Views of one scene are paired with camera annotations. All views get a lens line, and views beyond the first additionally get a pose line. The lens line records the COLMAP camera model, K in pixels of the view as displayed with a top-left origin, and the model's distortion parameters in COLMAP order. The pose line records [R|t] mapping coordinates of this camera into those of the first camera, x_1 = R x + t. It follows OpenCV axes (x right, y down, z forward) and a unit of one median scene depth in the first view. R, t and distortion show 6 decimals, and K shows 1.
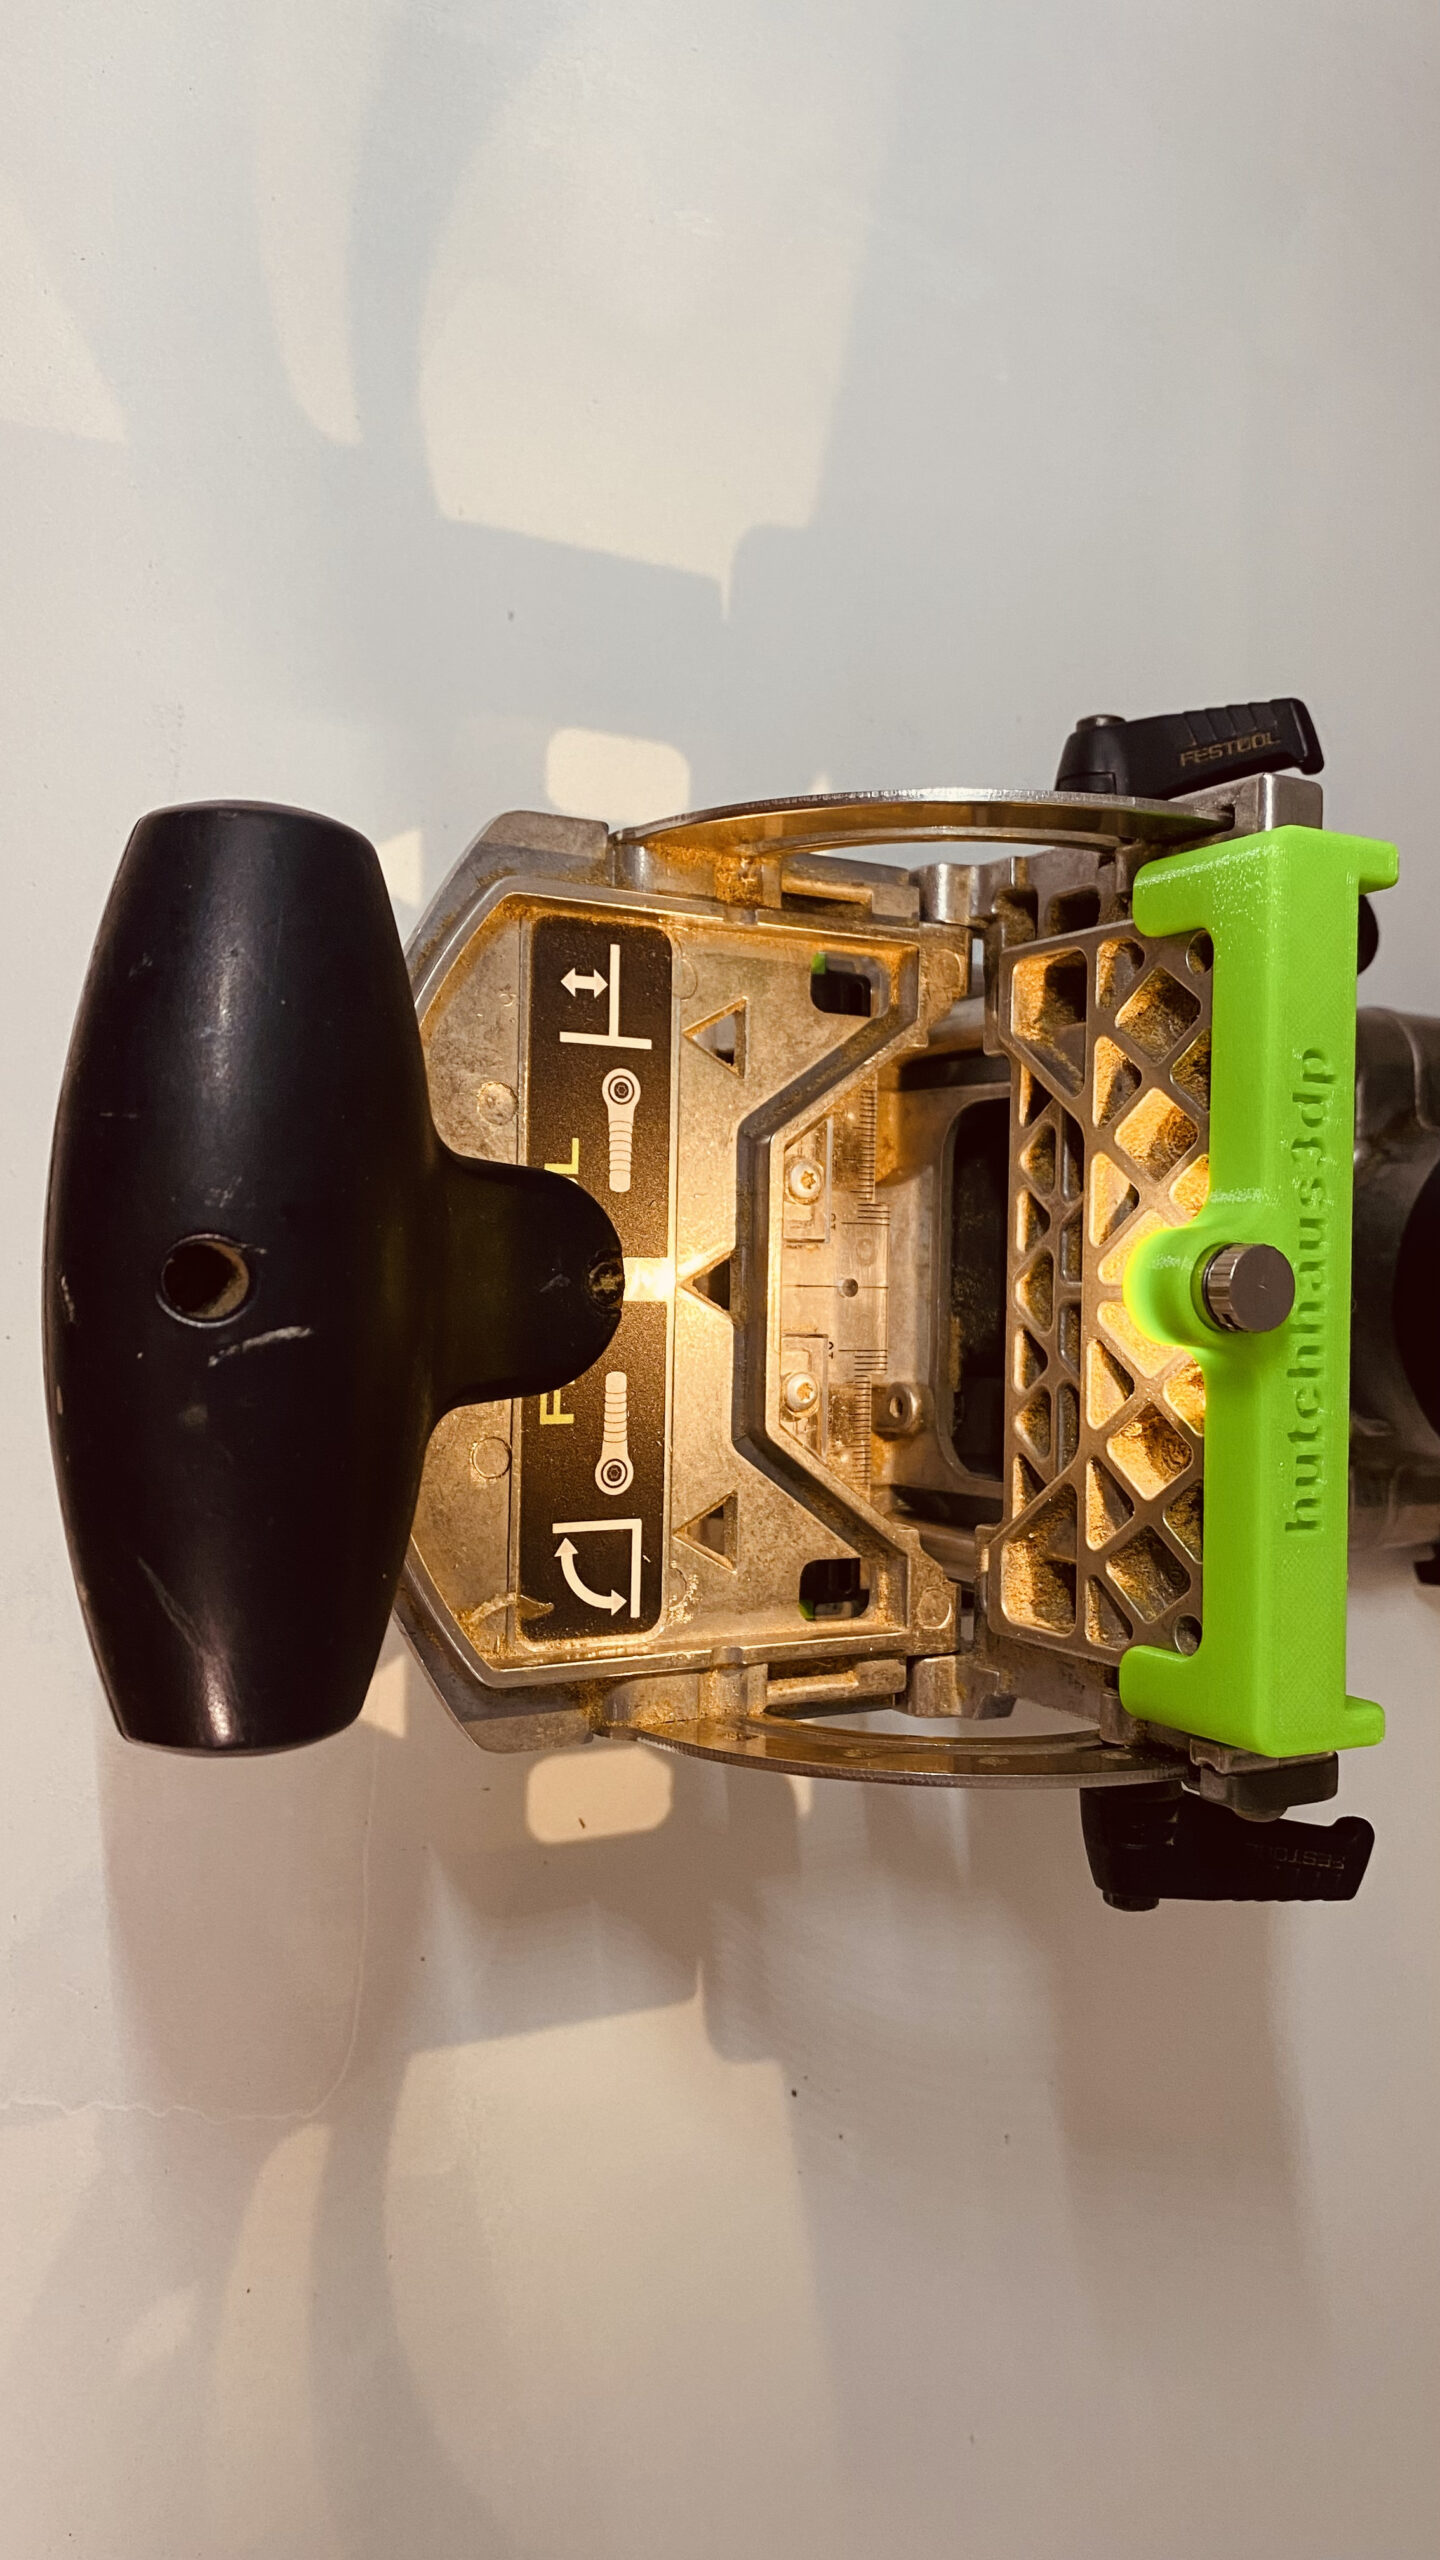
lens RADIAL K [[2033.4, 0, 702.6], [0, 2033.4, 1264.6], [0, 0, 1]] dist [0.024479, -0.092739]
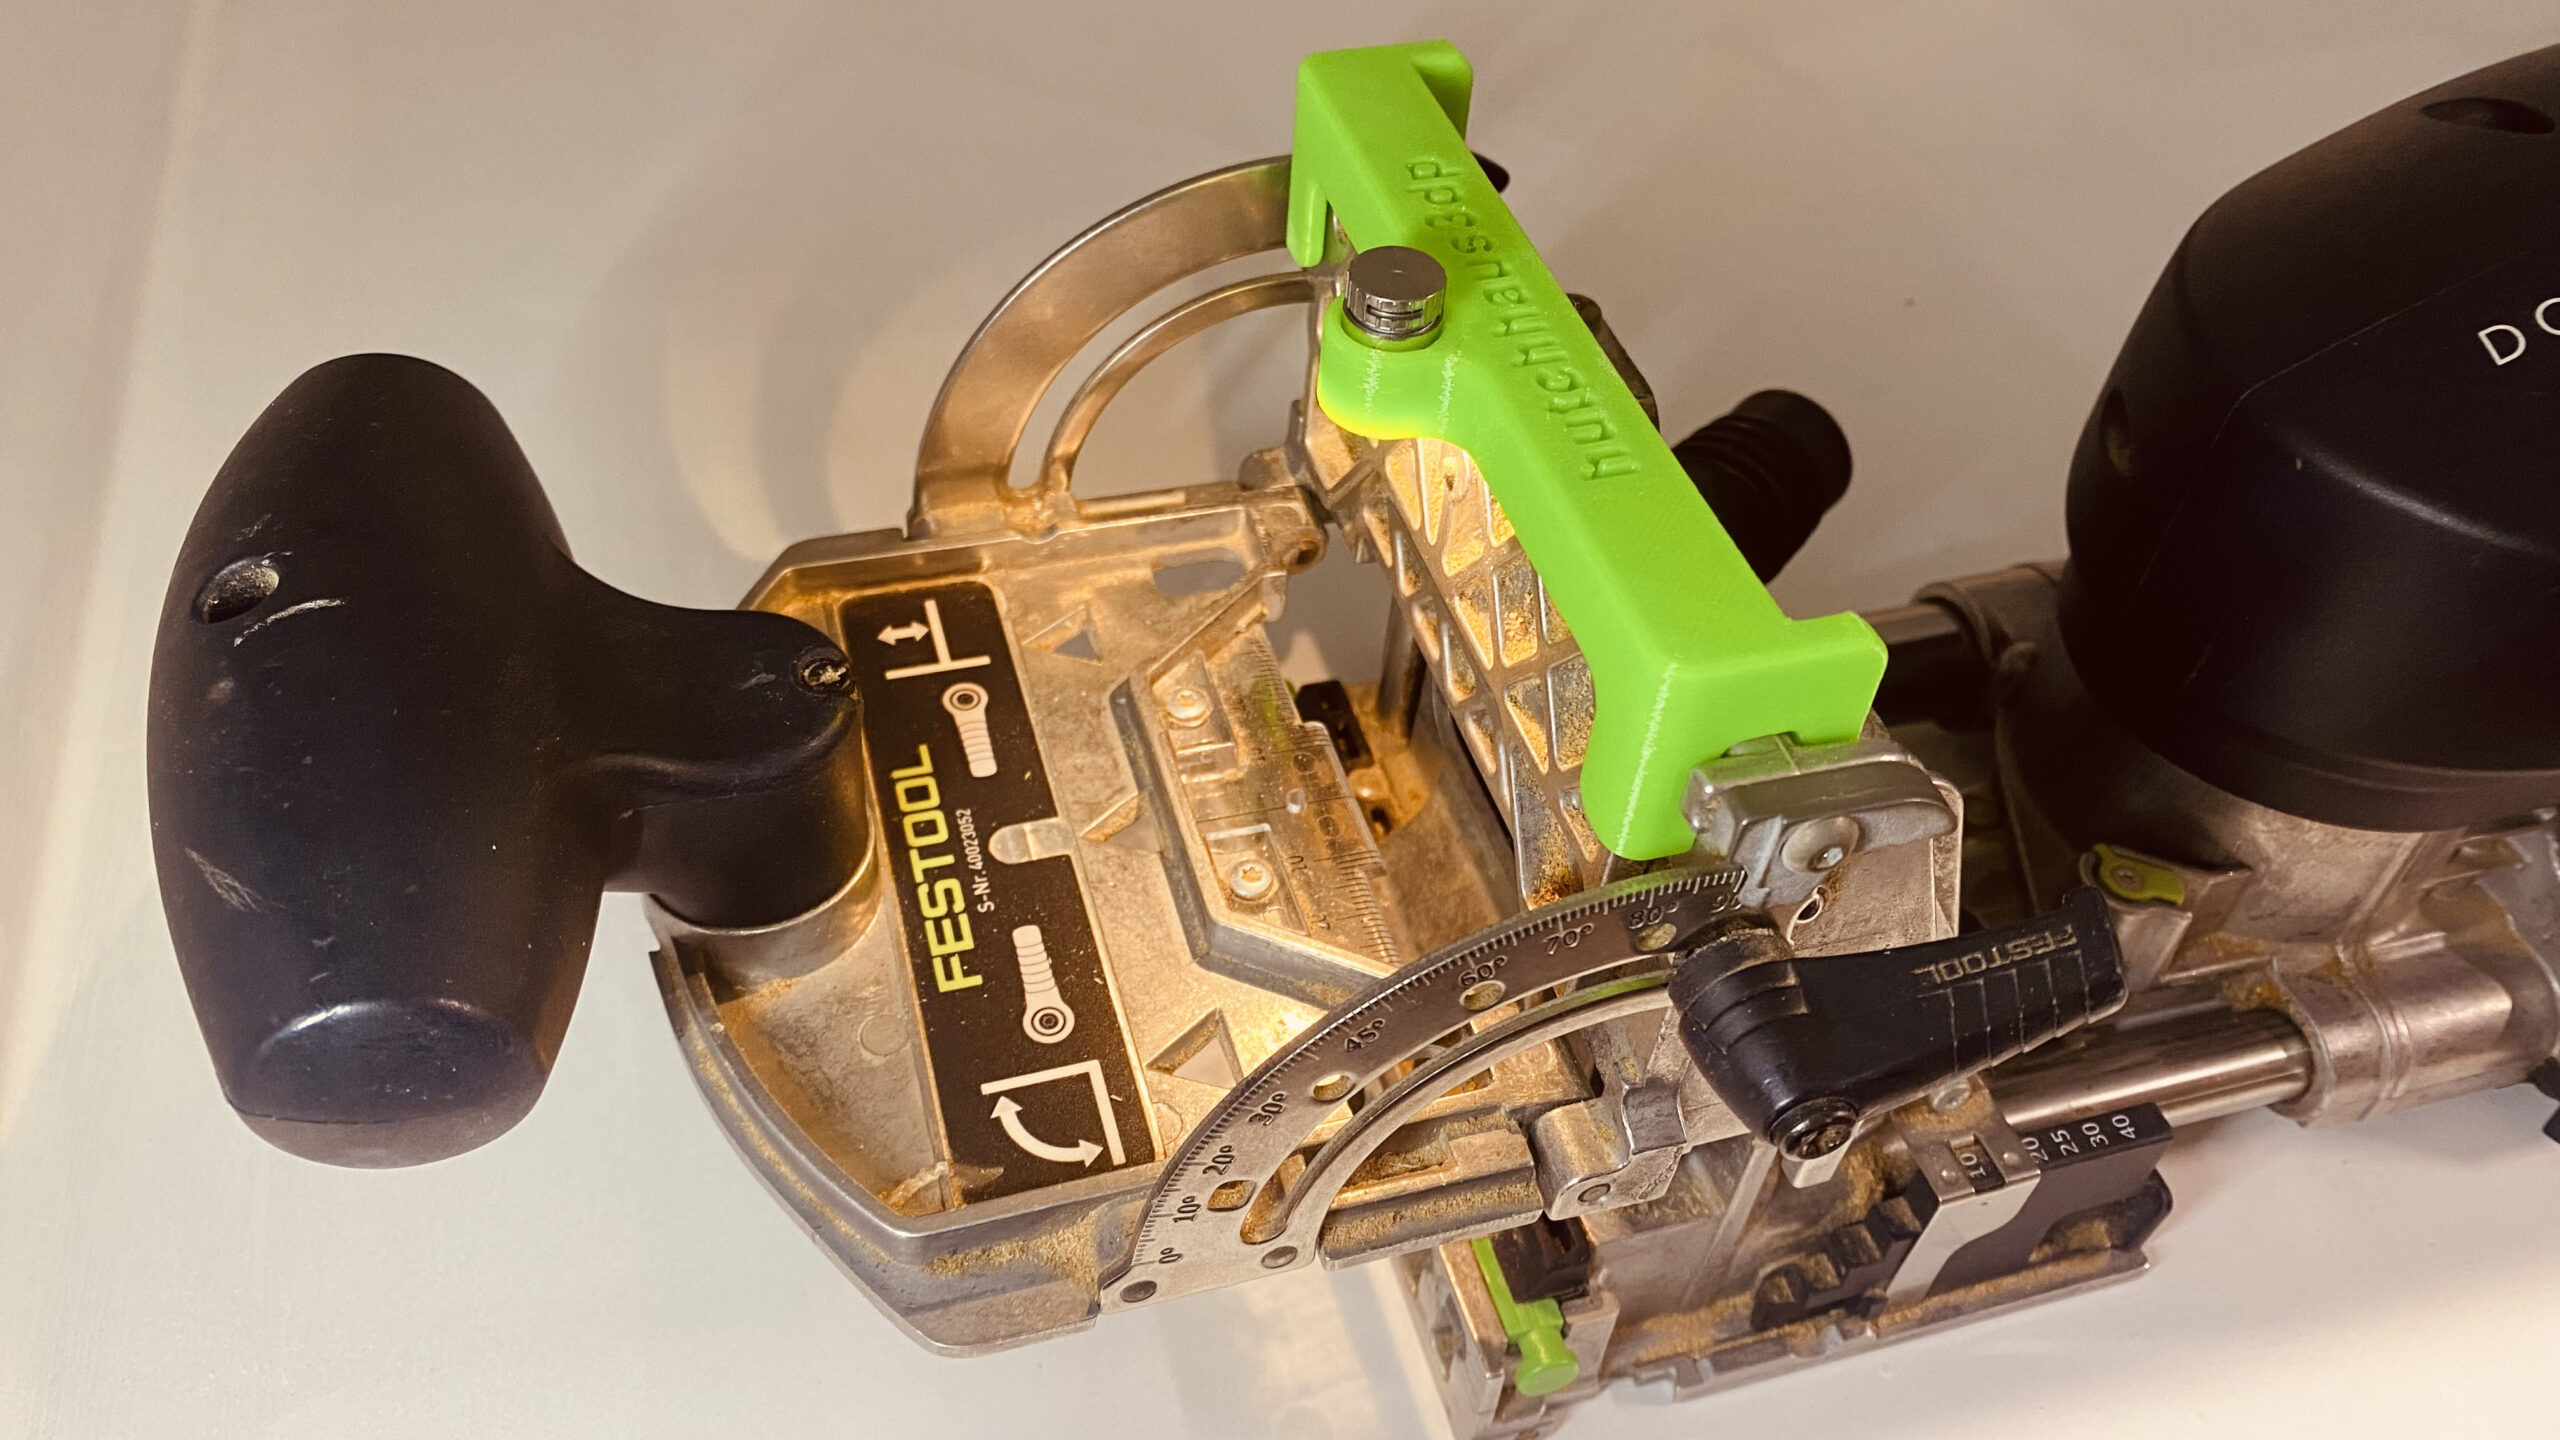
lens RADIAL K [[2033.4, 0, 1222.1], [0, 2033.4, 628.8], [0, 0, 1]] dist [0.024479, -0.092739]
pose [[0.860537, -0.493956, -0.124431, 0.202662], [0.287418, 0.672518, -0.681990, 0.588361], [0.420555, 0.551113, 0.720699, 0.341368]]
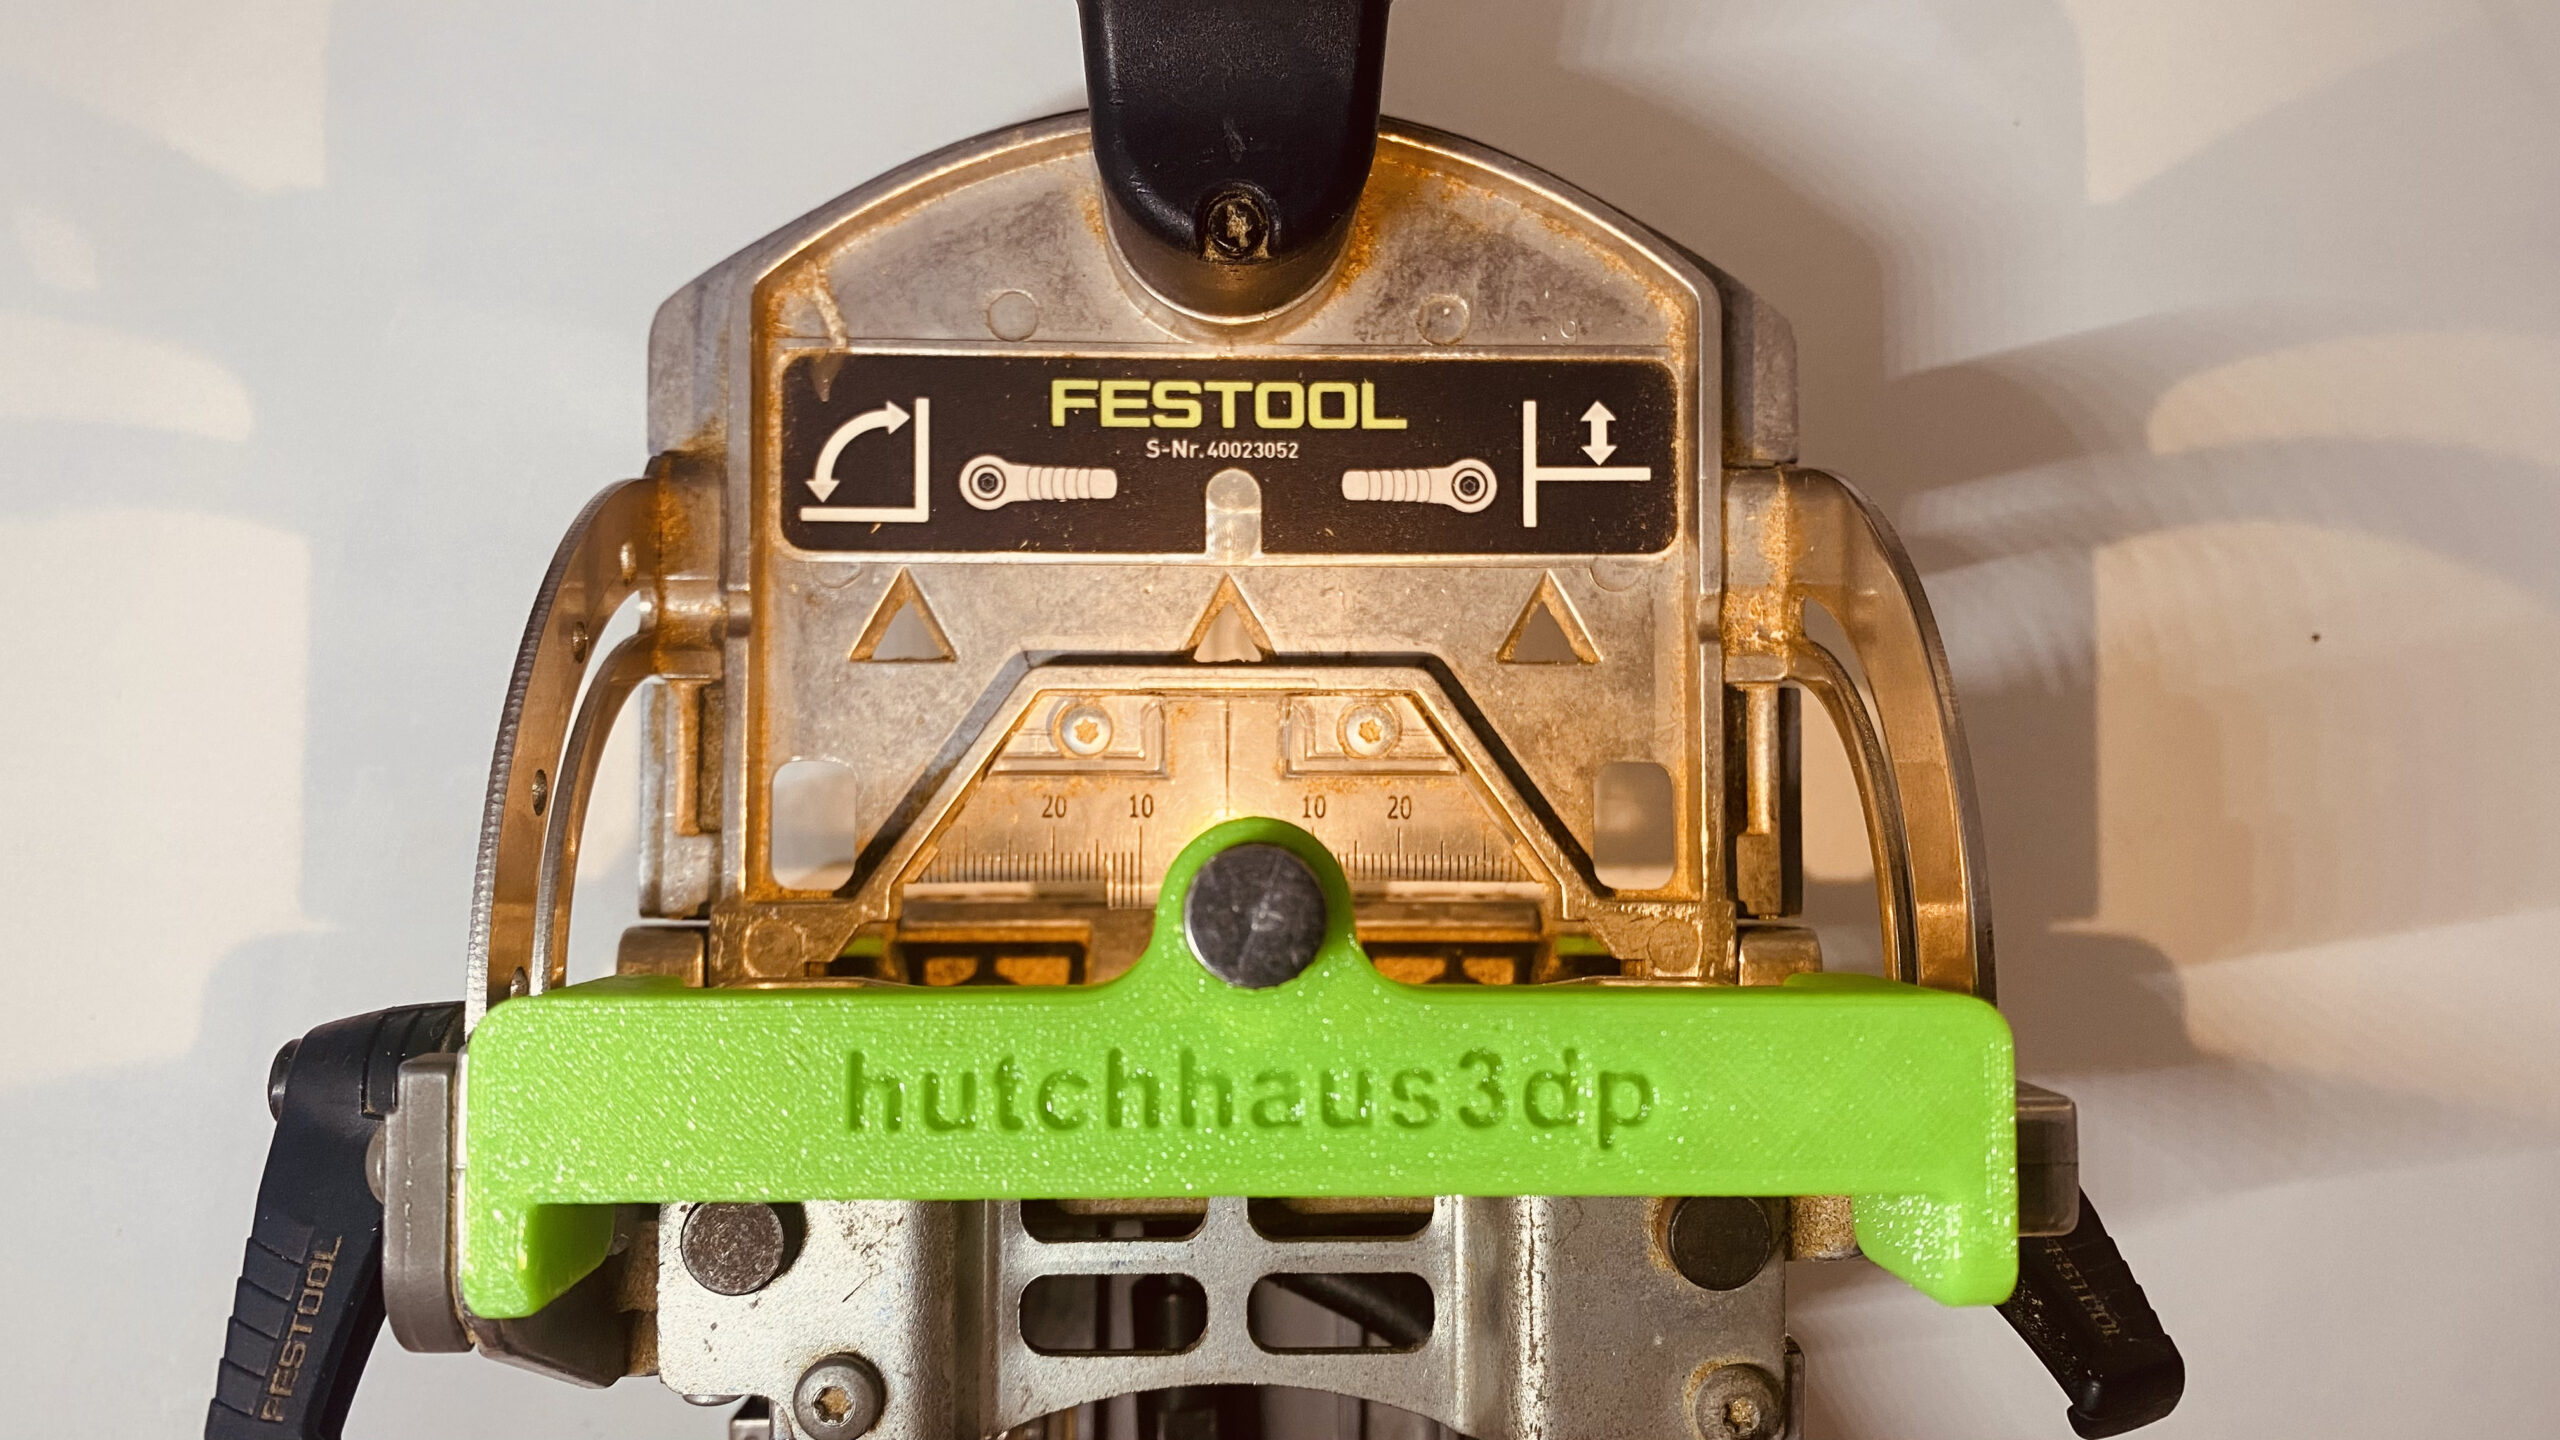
lens RADIAL K [[2033.4, 0, 1277.9], [0, 2033.4, 640.0], [0, 0, 1]] dist [0.024479, -0.092739]
pose [[0.036503, 0.833647, -0.551089, 0.450959], [-0.998996, 0.016108, -0.041804, 0.024070], [-0.025973, 0.552062, 0.833398, 0.373677]]
